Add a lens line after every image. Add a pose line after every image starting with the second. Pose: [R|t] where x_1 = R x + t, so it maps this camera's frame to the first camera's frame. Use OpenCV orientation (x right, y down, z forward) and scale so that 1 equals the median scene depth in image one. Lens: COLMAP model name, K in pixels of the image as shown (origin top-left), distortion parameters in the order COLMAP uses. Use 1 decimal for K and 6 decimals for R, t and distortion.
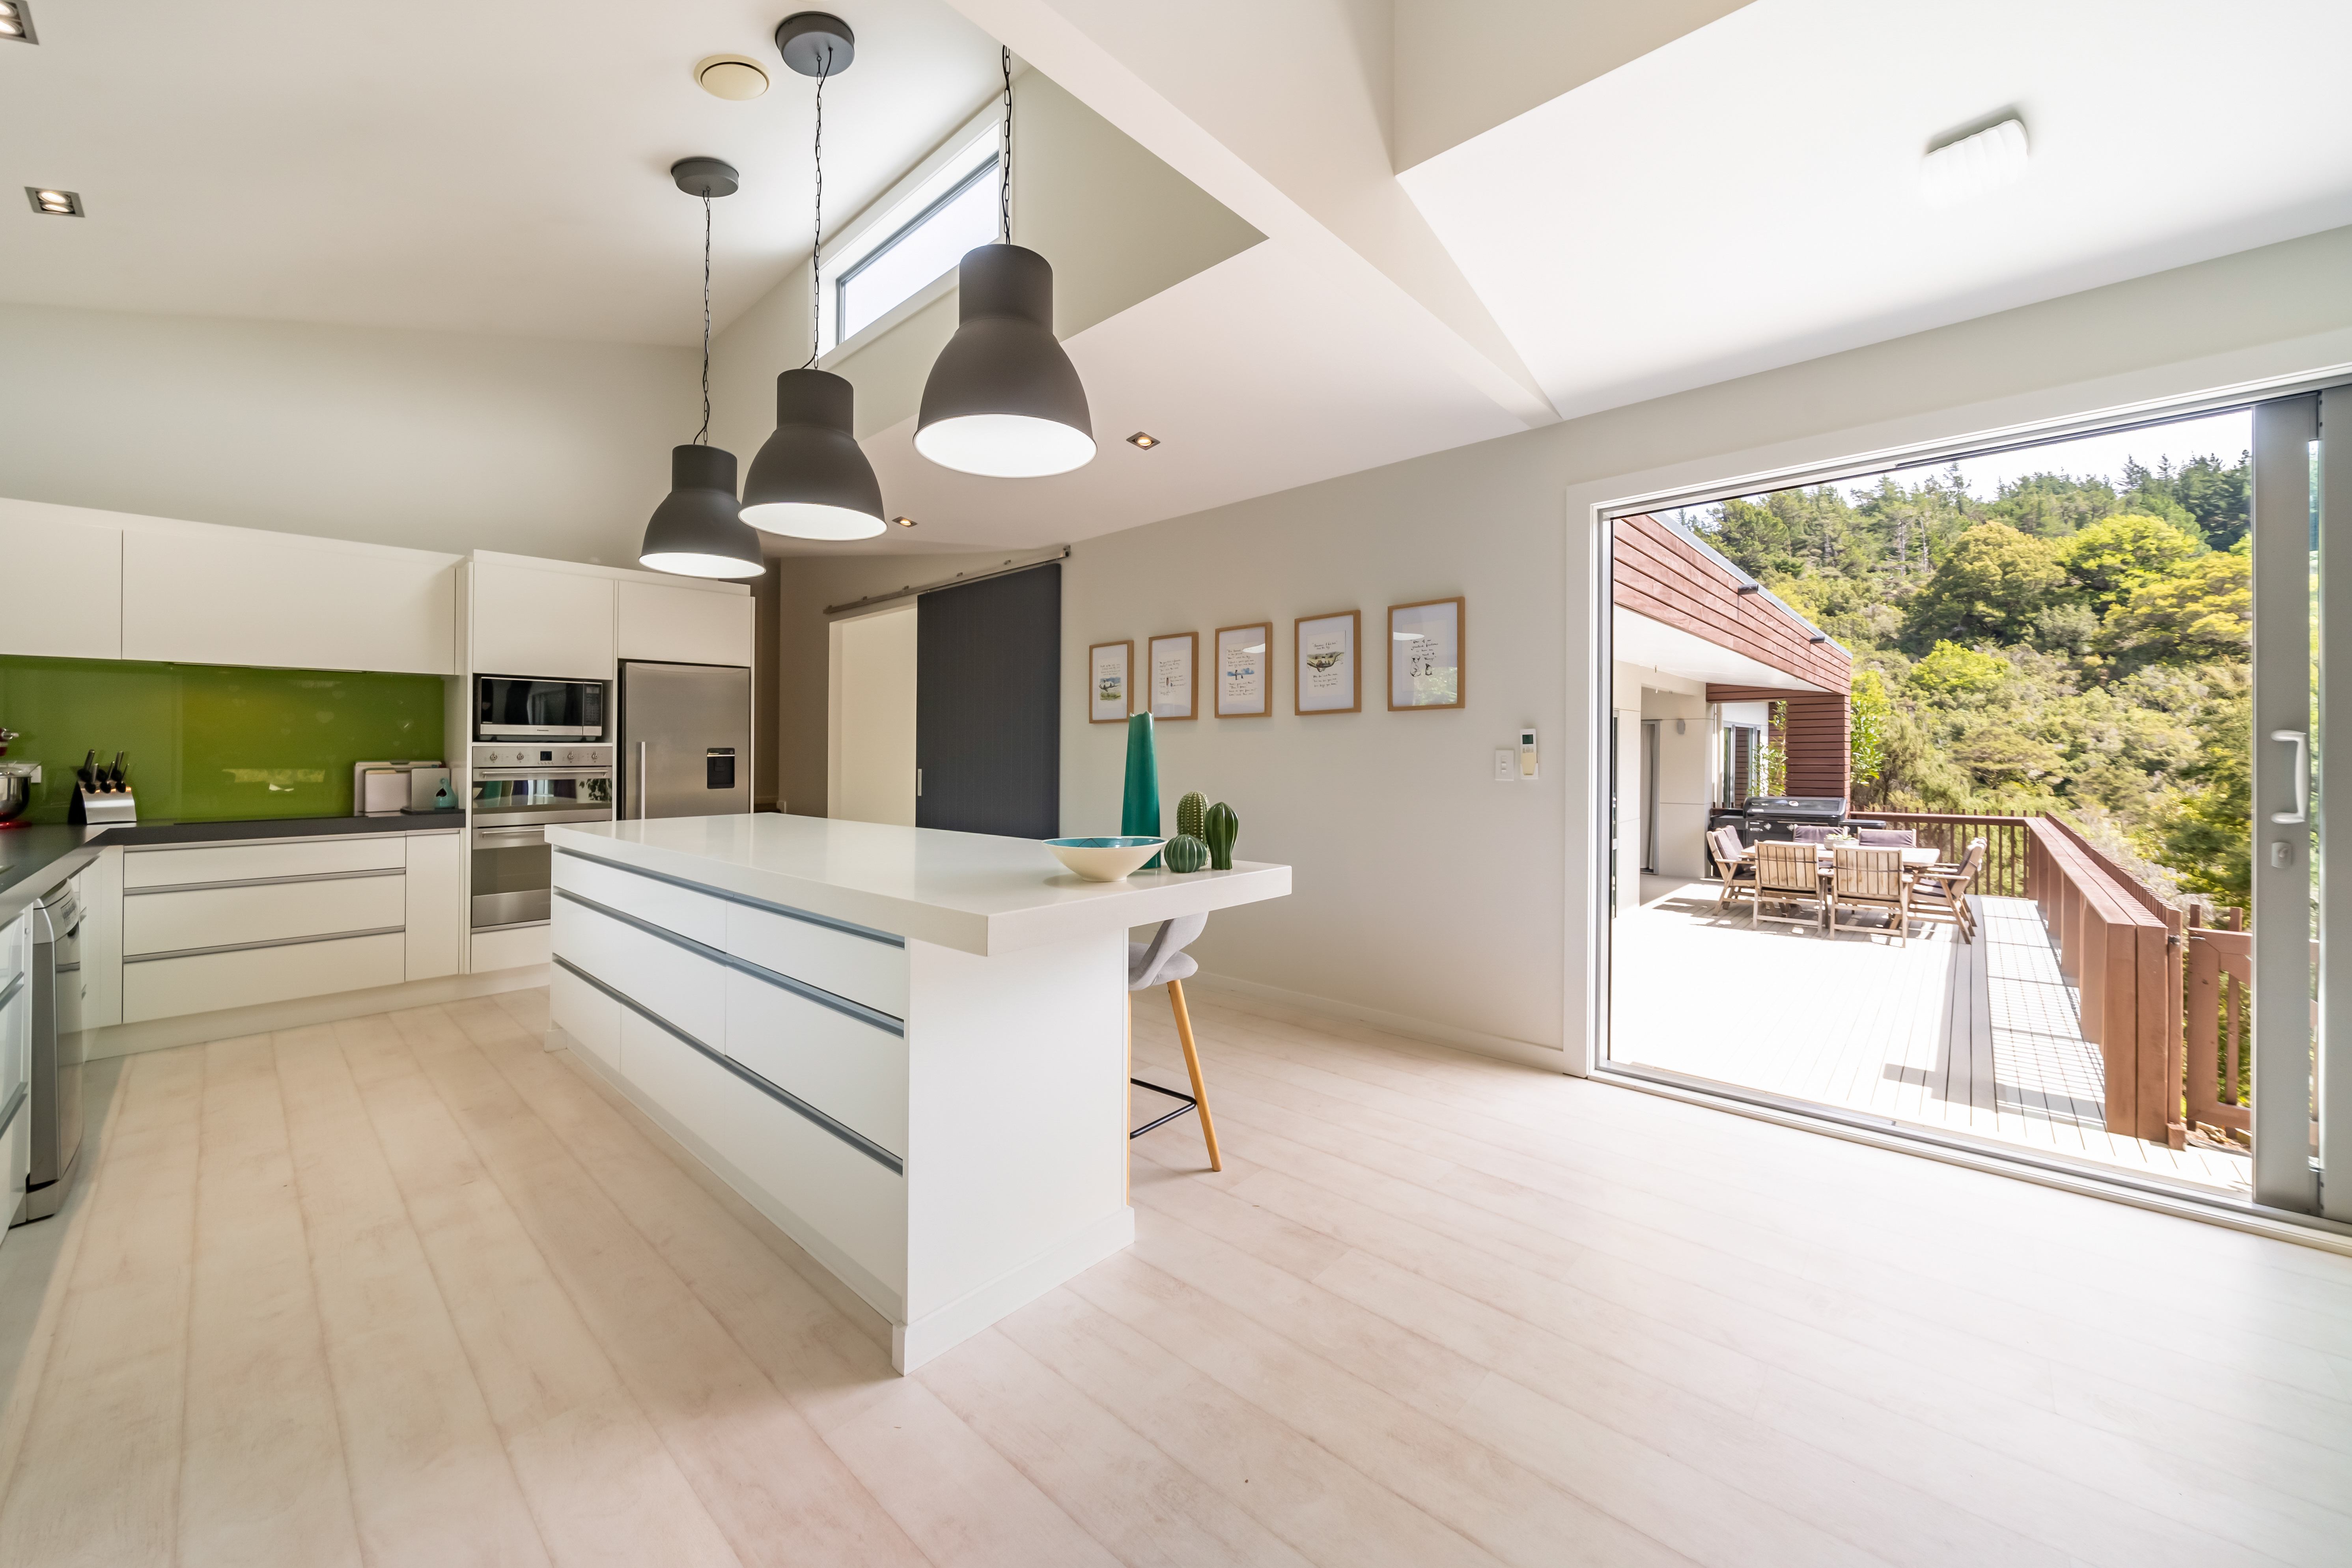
lens RADIAL K [[866.5, 0, 1175.9], [0, 866.5, 760.2], [0, 0, 1]] dist [0.000162, -0.000233]
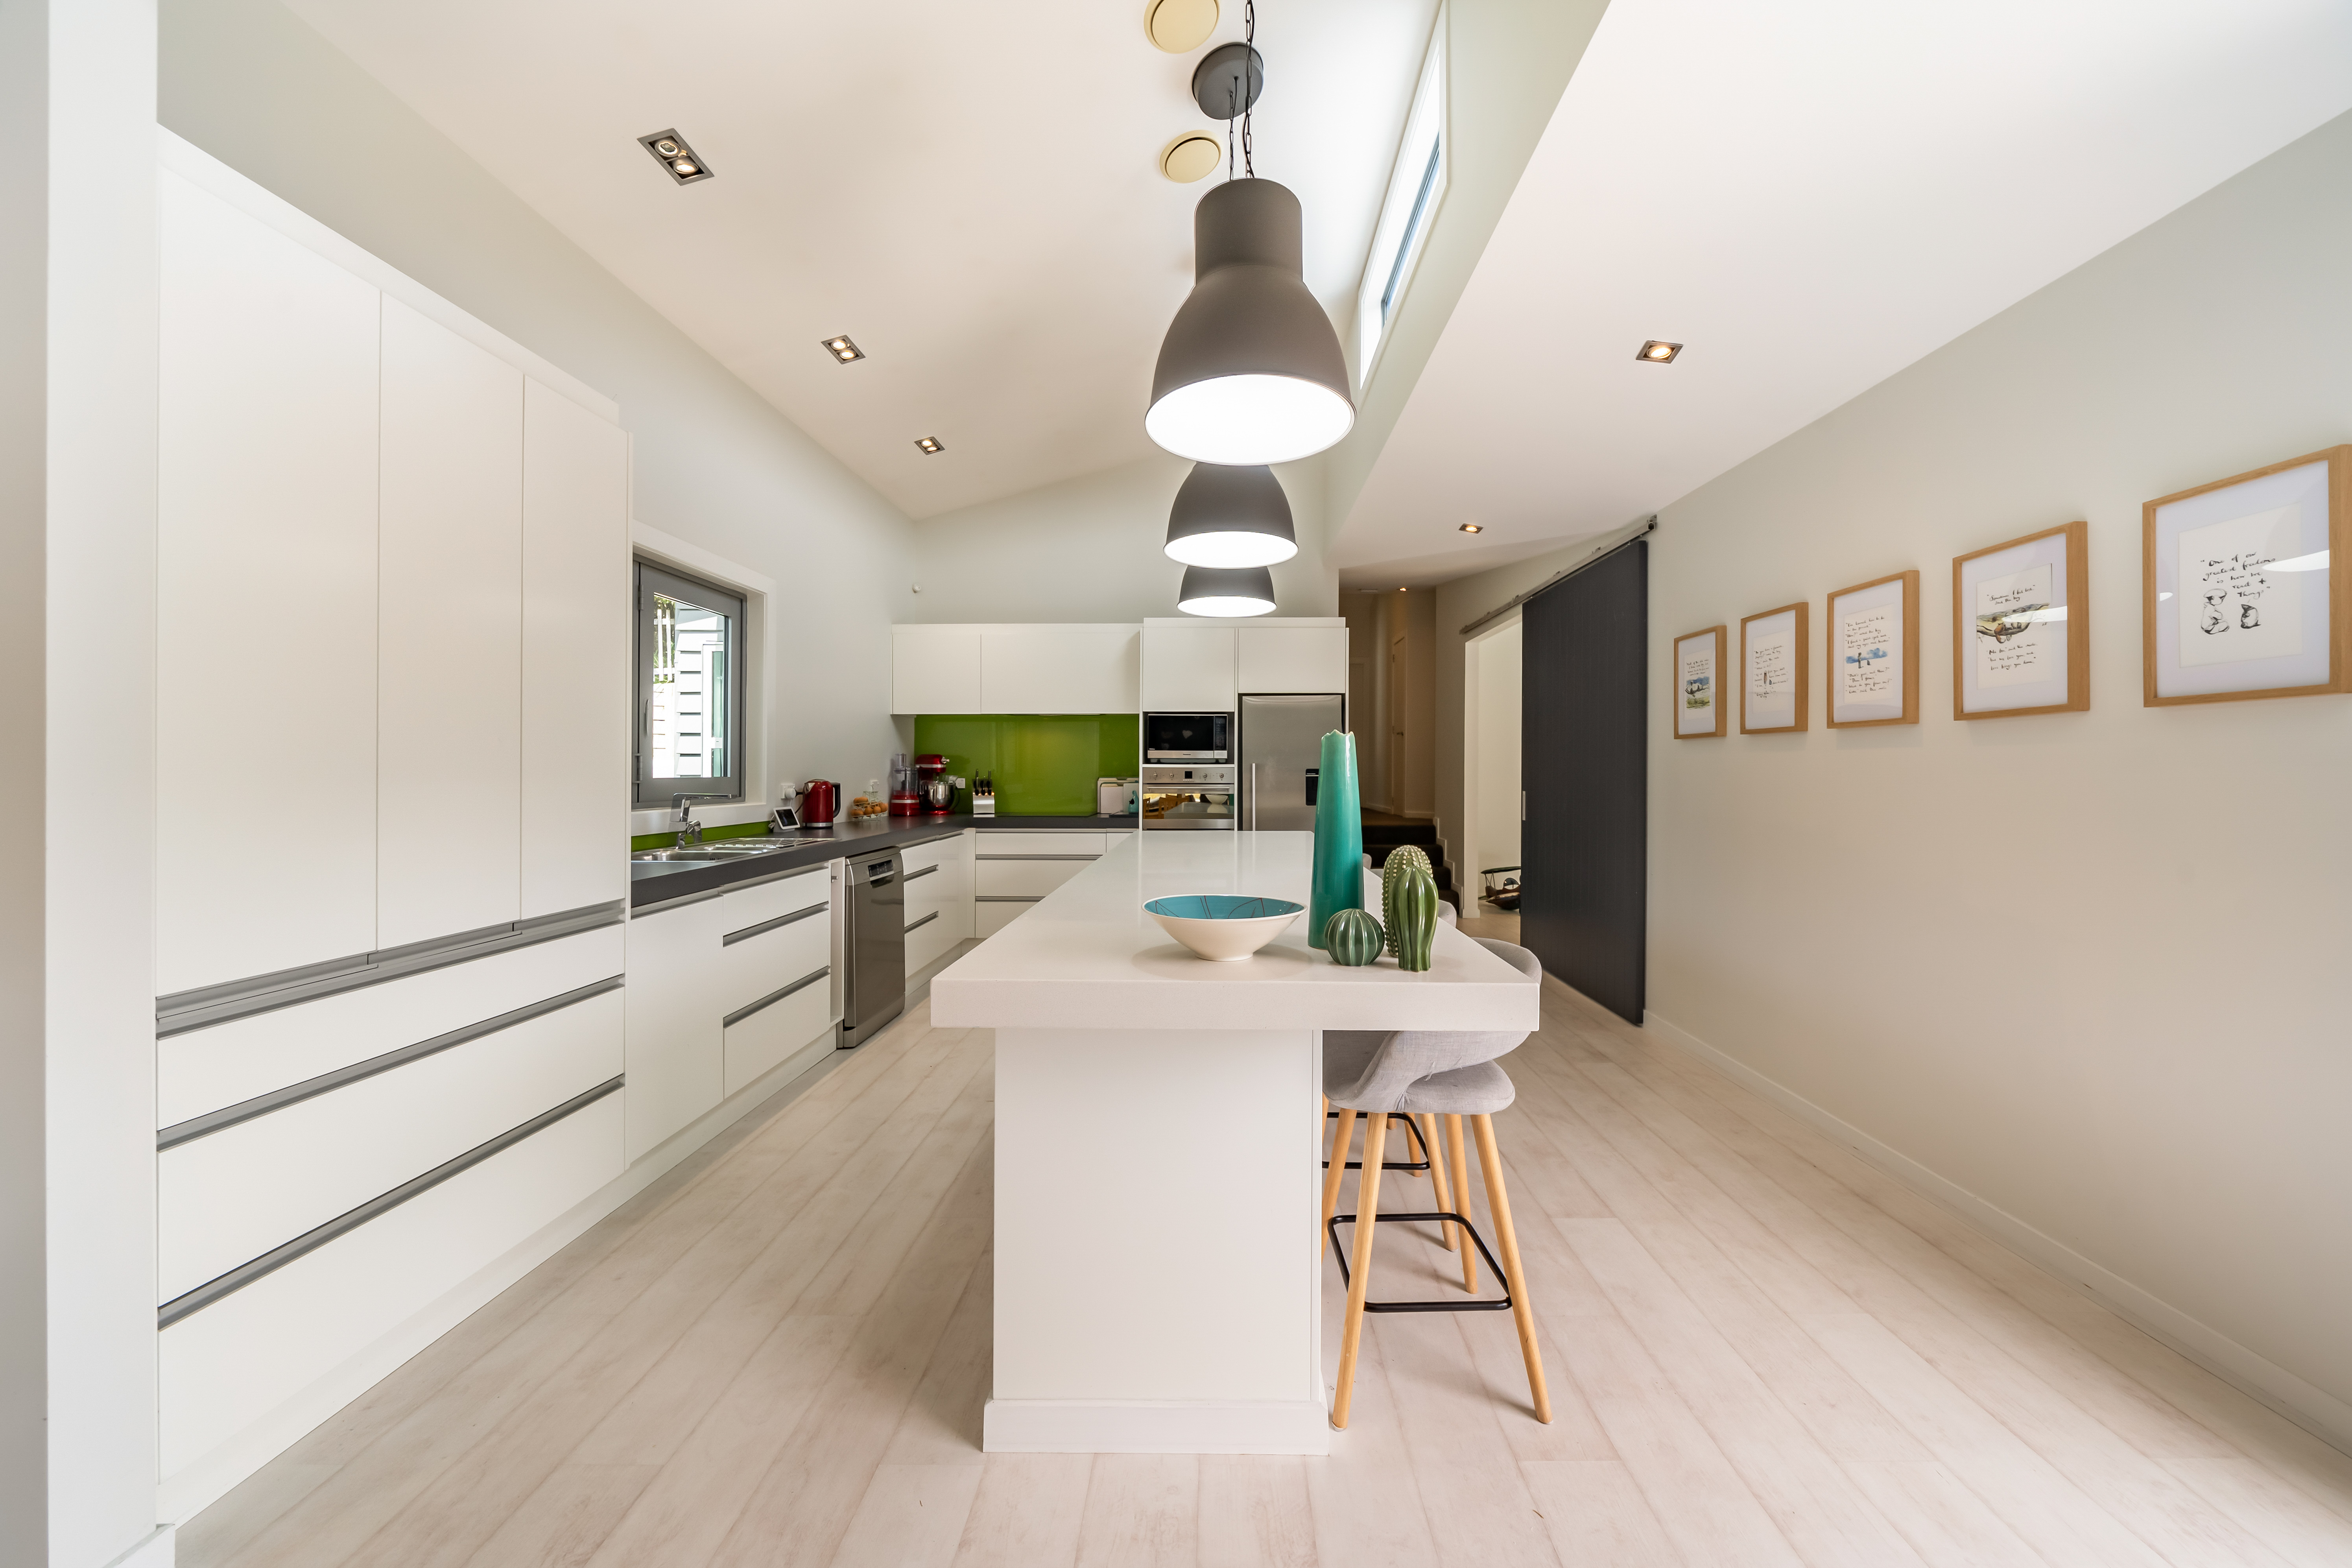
lens RADIAL K [[836.1, 0, 1205.3], [0, 836.1, 770.3], [0, 0, 1]] dist [-0.002237, -0.000098]
pose [[0.672055, 0.005700, -0.740479, 0.195338], [-0.010034, 0.999949, -0.001410, -0.010656], [0.740433, 0.008377, 0.672078, 0.215030]]
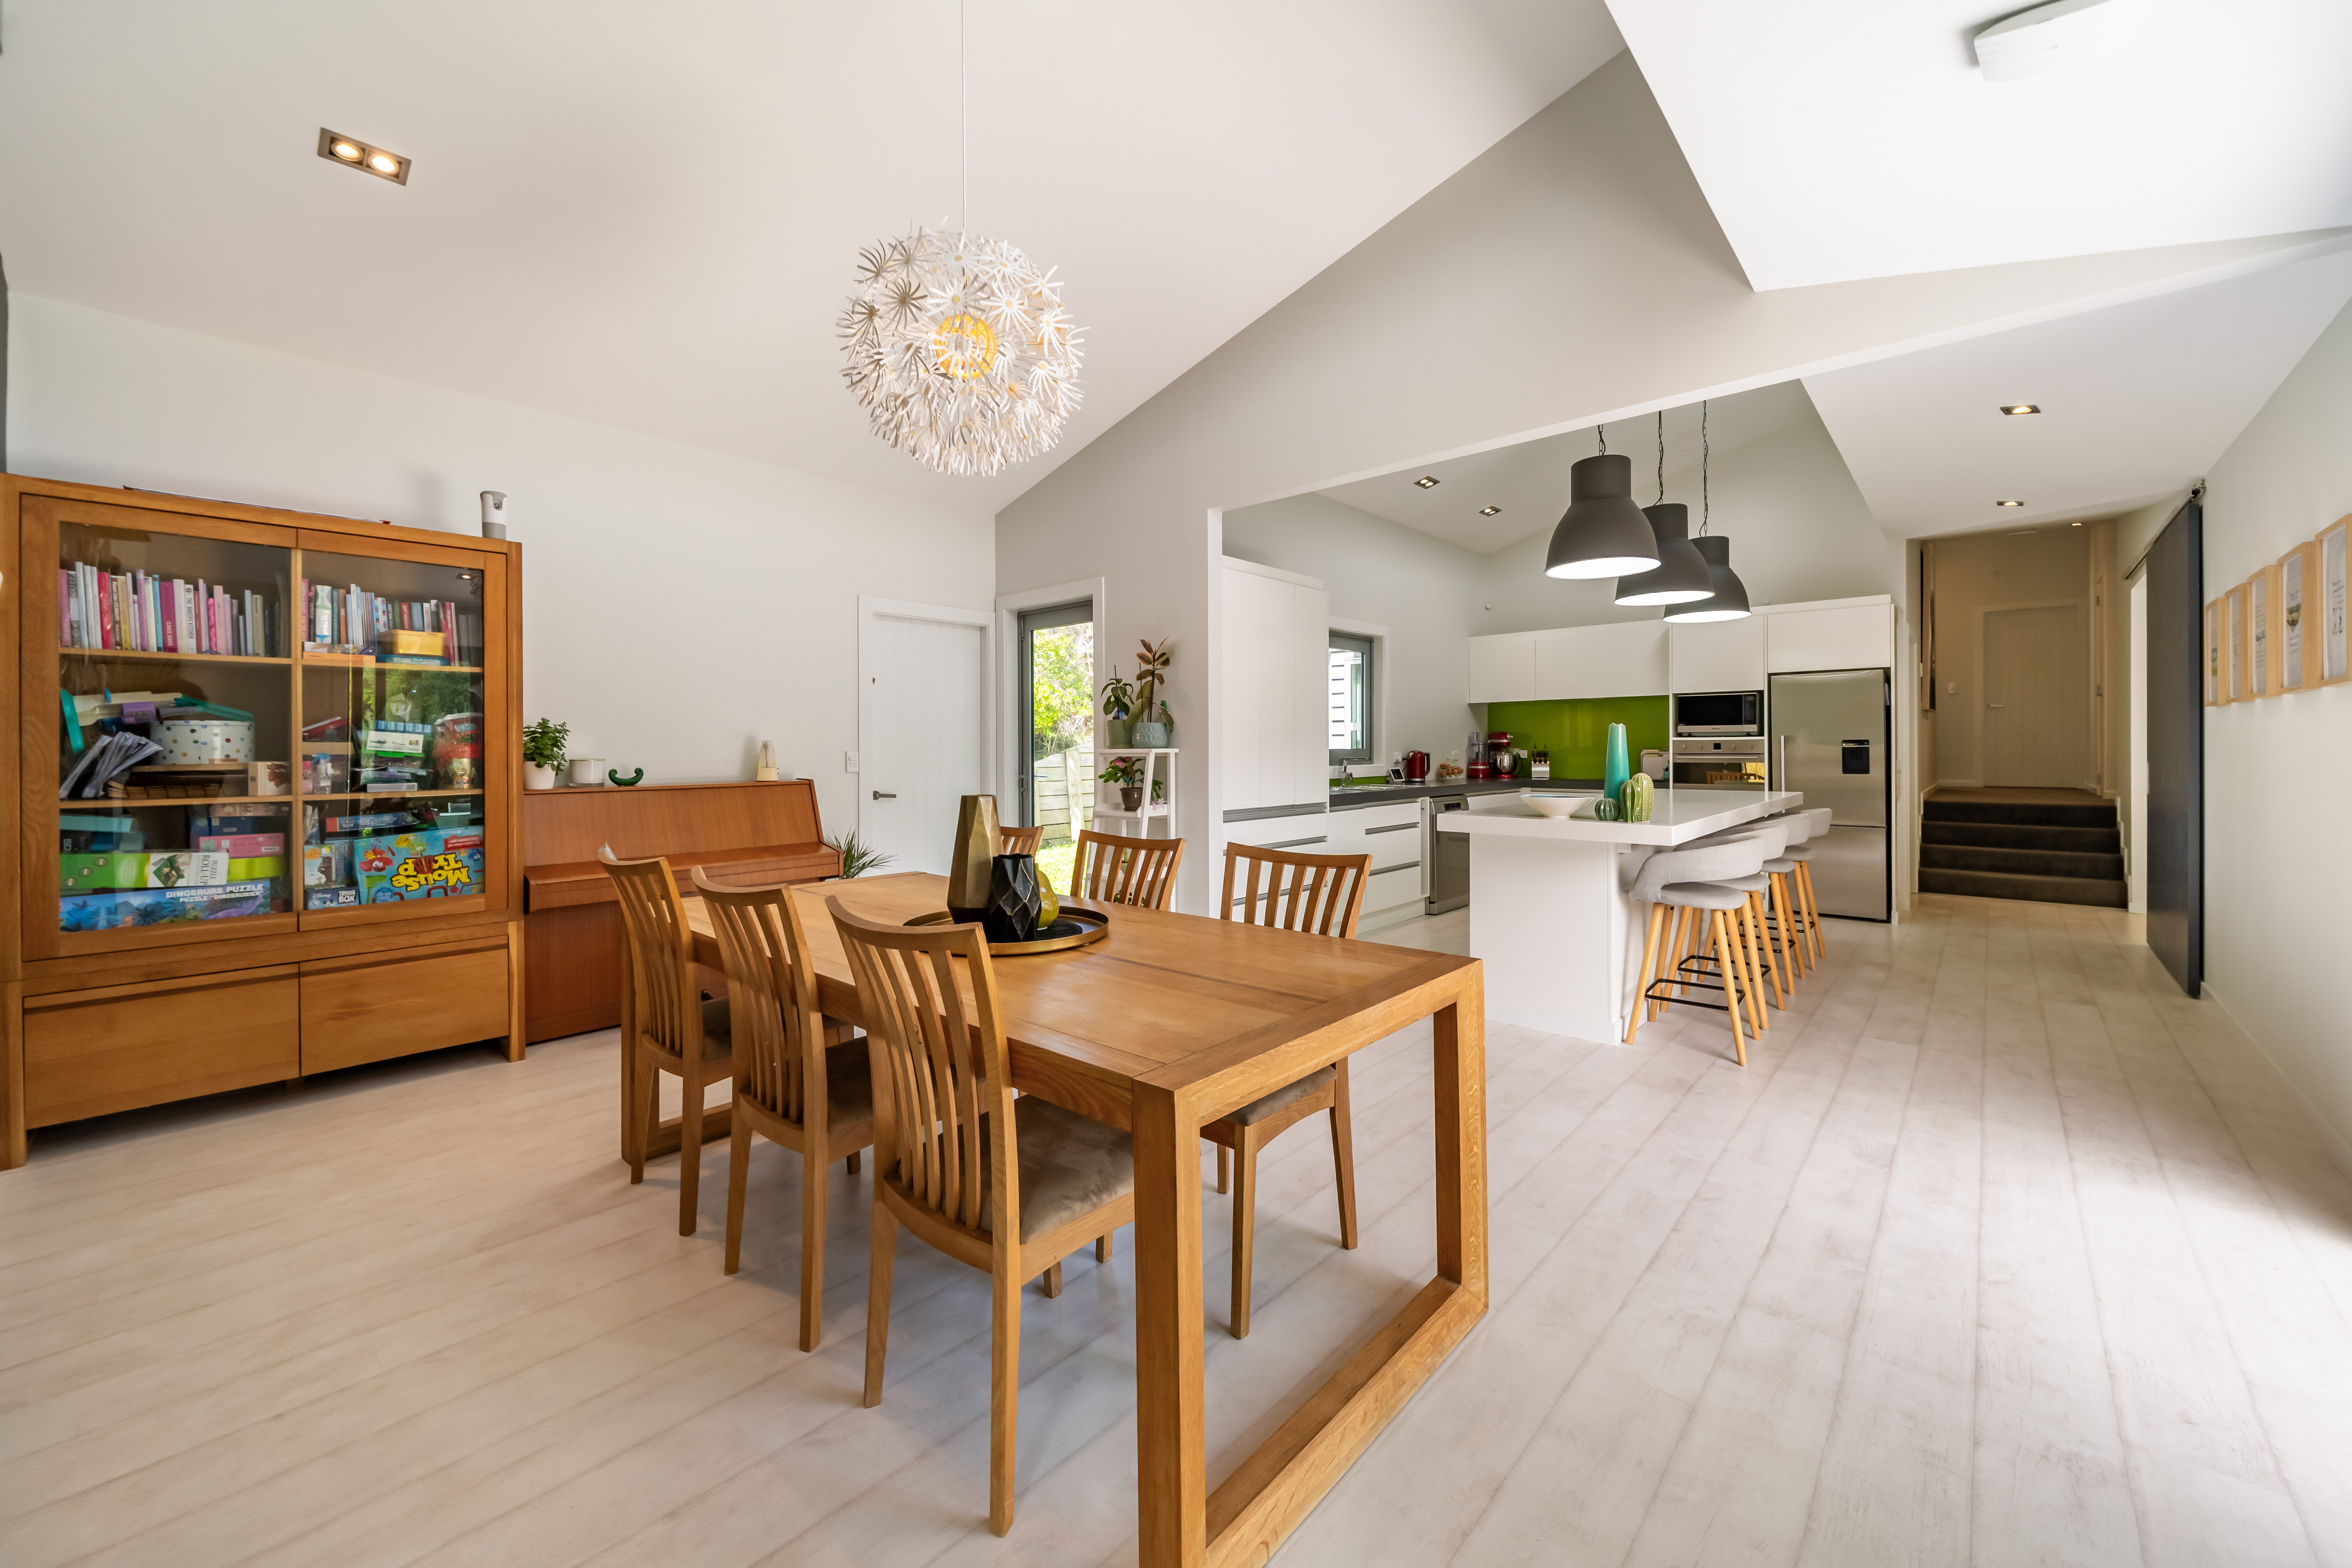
lens RADIAL K [[882.7, 0, 1164.9], [0, 882.7, 744.8], [0, 0, 1]] dist [0.000708, 0.000014]
pose [[0.007491, 0.001407, -0.999971, 0.785559], [-0.001916, 0.999997, 0.001393, -0.008080], [0.999970, 0.001906, 0.007493, 0.064723]]
